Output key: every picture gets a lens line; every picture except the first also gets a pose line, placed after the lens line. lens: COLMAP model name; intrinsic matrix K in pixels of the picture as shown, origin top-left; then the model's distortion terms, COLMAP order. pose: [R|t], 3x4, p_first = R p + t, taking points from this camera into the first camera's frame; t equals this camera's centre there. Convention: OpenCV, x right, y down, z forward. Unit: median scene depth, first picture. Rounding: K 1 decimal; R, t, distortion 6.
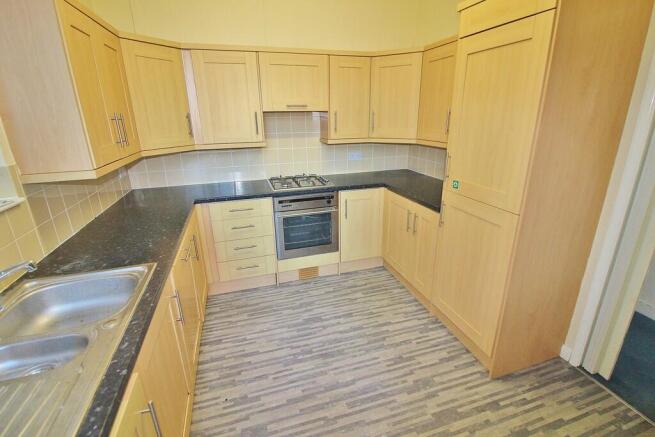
lens RADIAL K [[305.8, 0, 331.0], [0, 305.8, 218.0], [0, 0, 1]] dist [-0.008404, -0.005018]
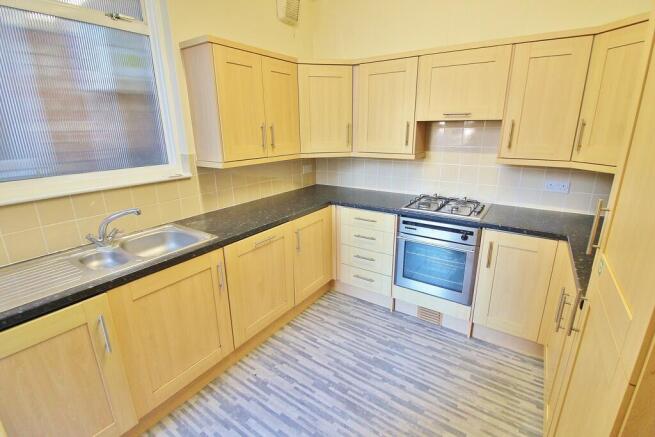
lens RADIAL K [[305.8, 0, 328.8], [0, 305.8, 215.1], [0, 0, 1]] dist [-0.008404, -0.005018]
pose [[0.616861, 0.225821, -0.753981, 0.393494], [-0.252896, 0.964027, 0.081827, -0.097095], [0.745337, 0.140202, 0.651780, 0.279792]]
